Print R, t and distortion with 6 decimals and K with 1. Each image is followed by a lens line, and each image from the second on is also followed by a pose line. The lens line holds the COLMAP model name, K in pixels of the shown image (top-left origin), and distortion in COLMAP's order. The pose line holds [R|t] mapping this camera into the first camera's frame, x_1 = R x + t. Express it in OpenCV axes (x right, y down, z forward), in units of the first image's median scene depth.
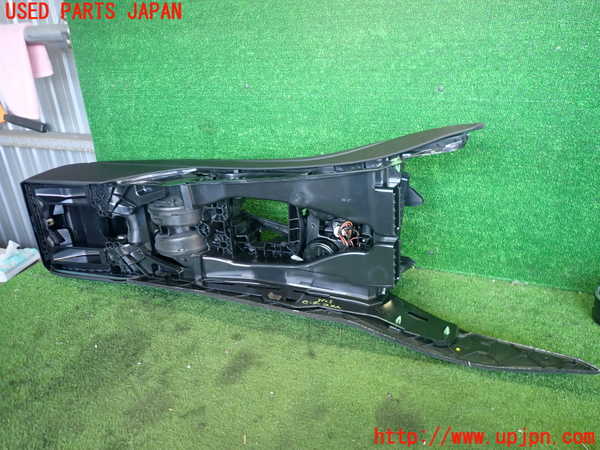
lens RADIAL K [[469.1, 0, 293.7], [0, 469.1, 215.4], [0, 0, 1]] dist [0.003390, -0.003087]
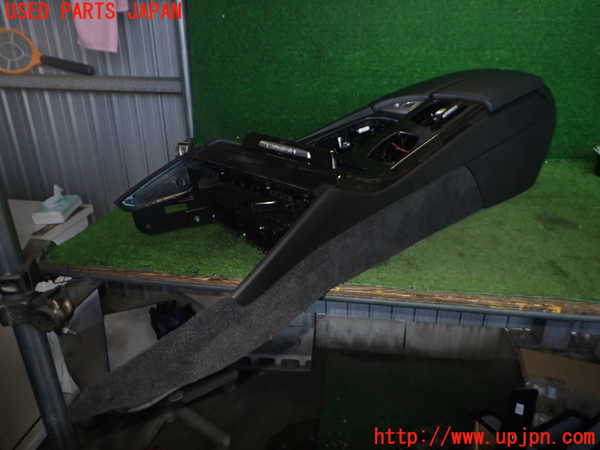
lens RADIAL K [[464.5, 0, 300.0], [0, 464.5, 225.0], [0, 0, 1]] dist [0.051115, -0.004990]
pose [[0.966199, -0.056947, 0.251428, -0.544367], [0.055944, 0.998372, 0.011144, 0.236784], [-0.251653, 0.003299, 0.967812, -0.147222]]
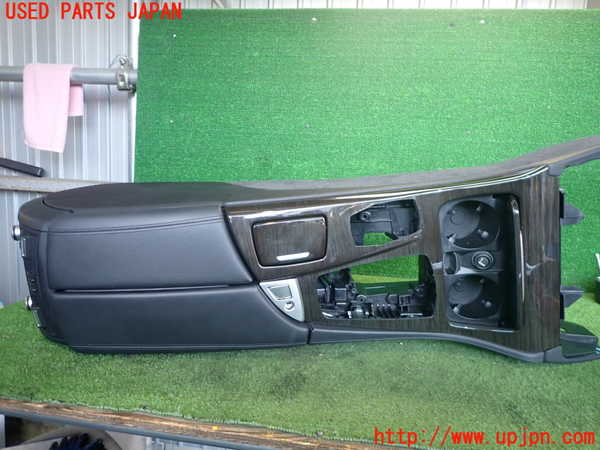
lens RADIAL K [[464.7, 0, 295.2], [0, 464.7, 224.3], [0, 0, 1]] dist [0.020917, -0.002097]
pose [[0.963138, 0.063869, 0.261315, -0.393430], [0.006341, 0.965746, -0.259413, 0.259441], [-0.268932, 0.251507, 0.929742, -0.043129]]
